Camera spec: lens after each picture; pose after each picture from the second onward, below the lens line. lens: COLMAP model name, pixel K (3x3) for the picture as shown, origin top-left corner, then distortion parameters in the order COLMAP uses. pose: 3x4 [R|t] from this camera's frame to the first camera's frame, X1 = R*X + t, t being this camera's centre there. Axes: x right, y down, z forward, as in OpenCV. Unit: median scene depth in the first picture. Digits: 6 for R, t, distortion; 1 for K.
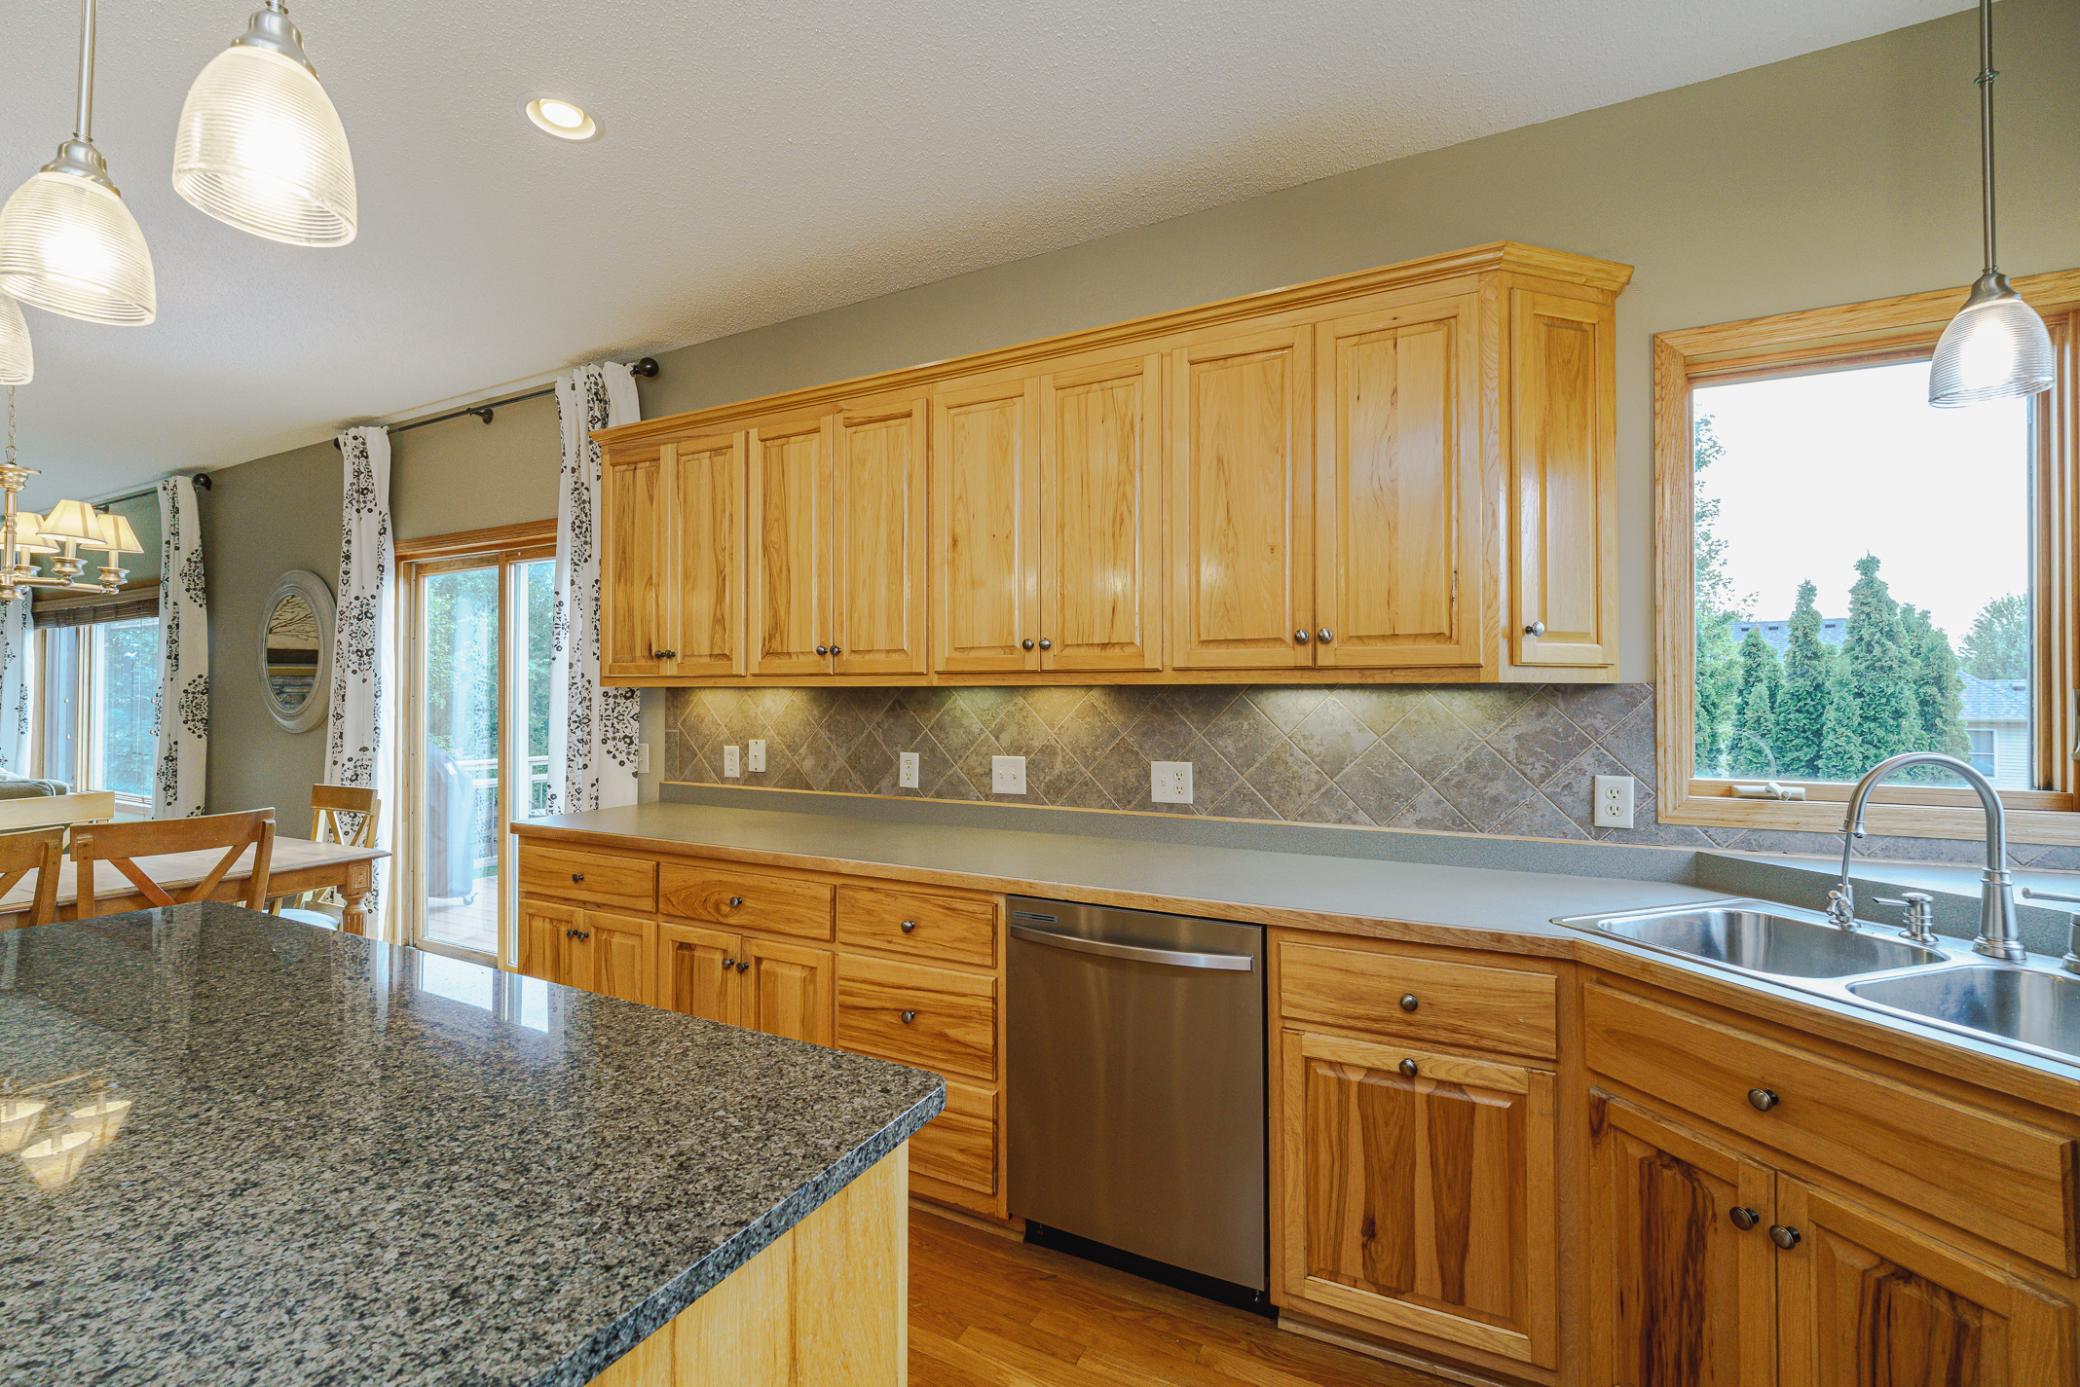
lens RADIAL K [[867.7, 0, 1027.8], [0, 867.7, 683.7], [0, 0, 1]] dist [0.000531, -0.002175]
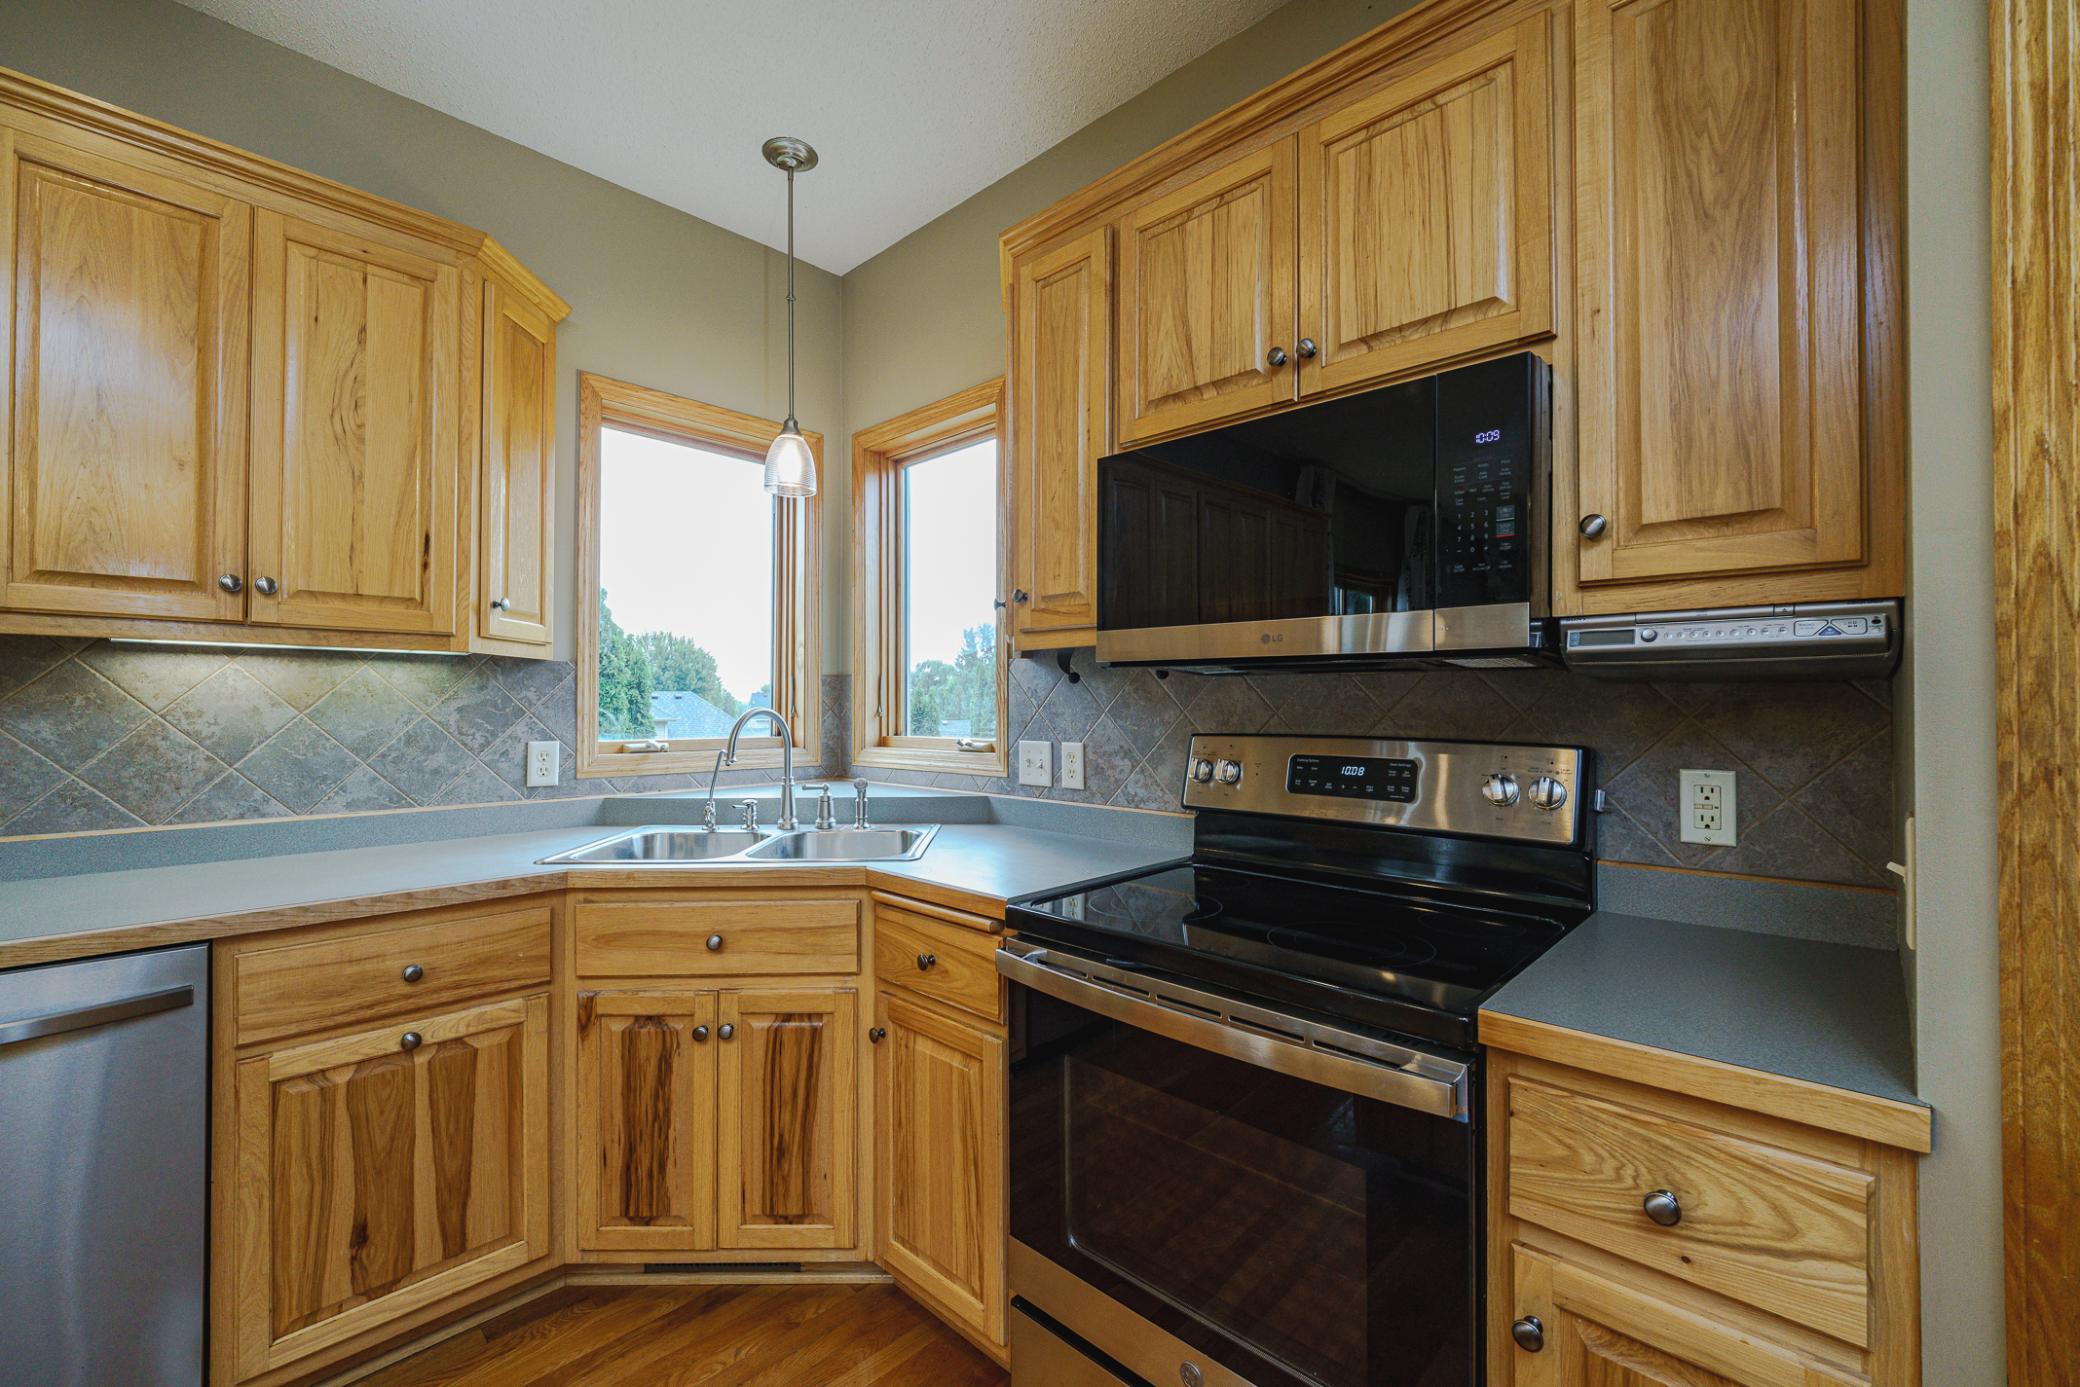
lens RADIAL K [[867.7, 0, 1033.6], [0, 867.7, 693.6], [0, 0, 1]] dist [0.000531, -0.002175]
pose [[0.285194, 0.014144, 0.958365, -0.233655], [-0.013338, 0.999853, -0.010788, 0.045509], [-0.958377, -0.009706, 0.285341, 0.051755]]
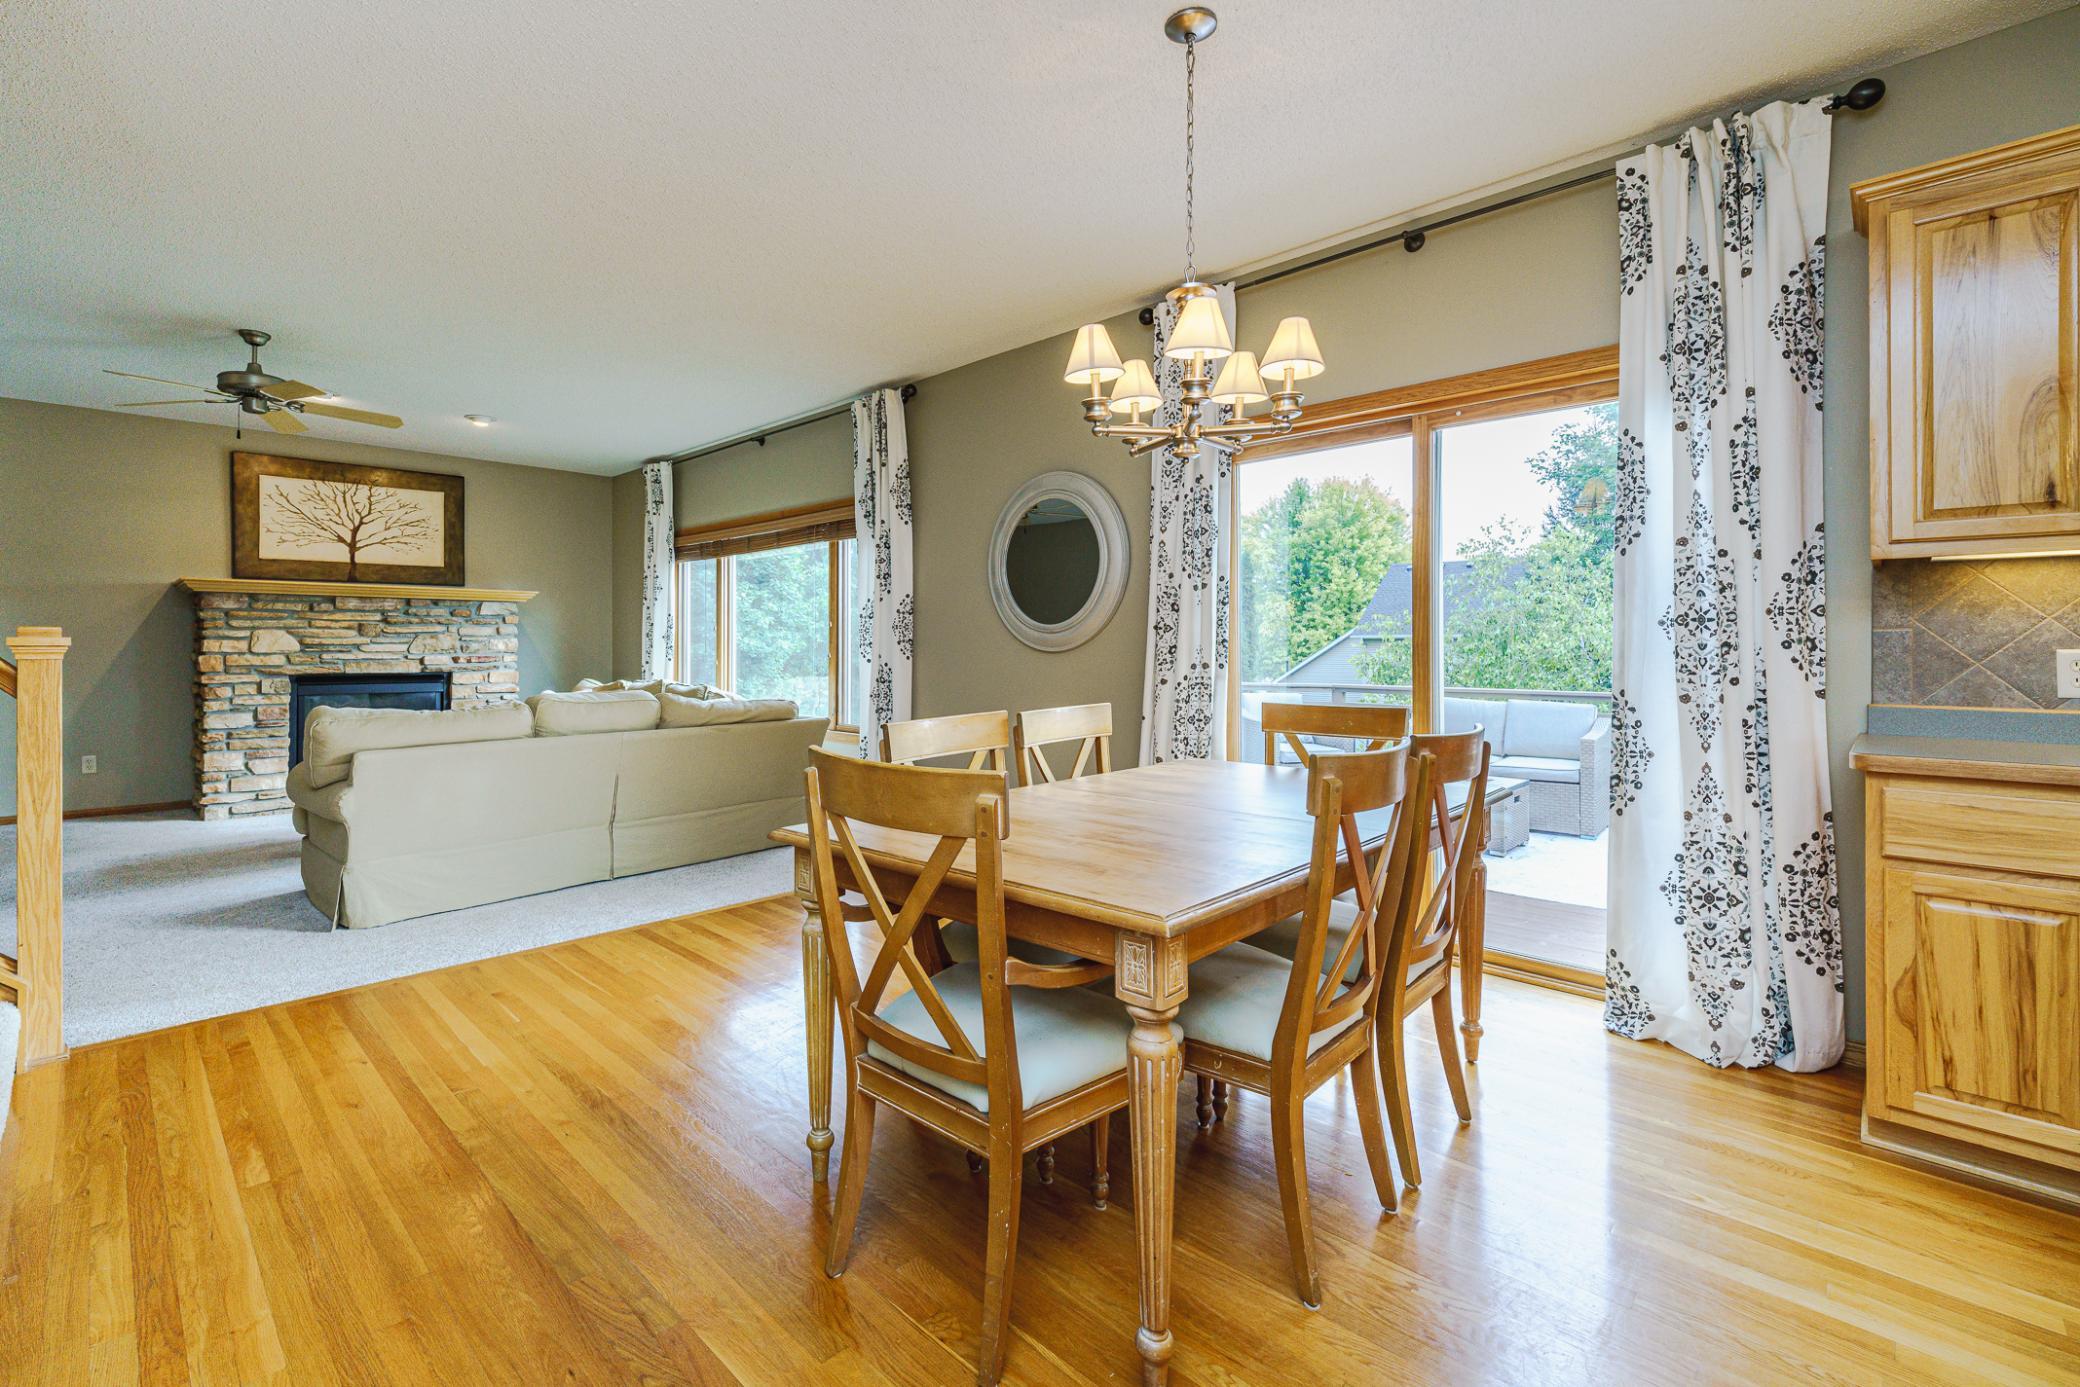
lens RADIAL K [[867.7, 0, 990.9], [0, 867.7, 645.6], [0, 0, 1]] dist [0.000531, -0.002175]
pose [[0.958644, -0.000239, -0.284609, -1.509458], [0.002786, 0.999960, 0.008543, 0.099761], [0.284595, -0.008982, 0.958606, 0.256311]]
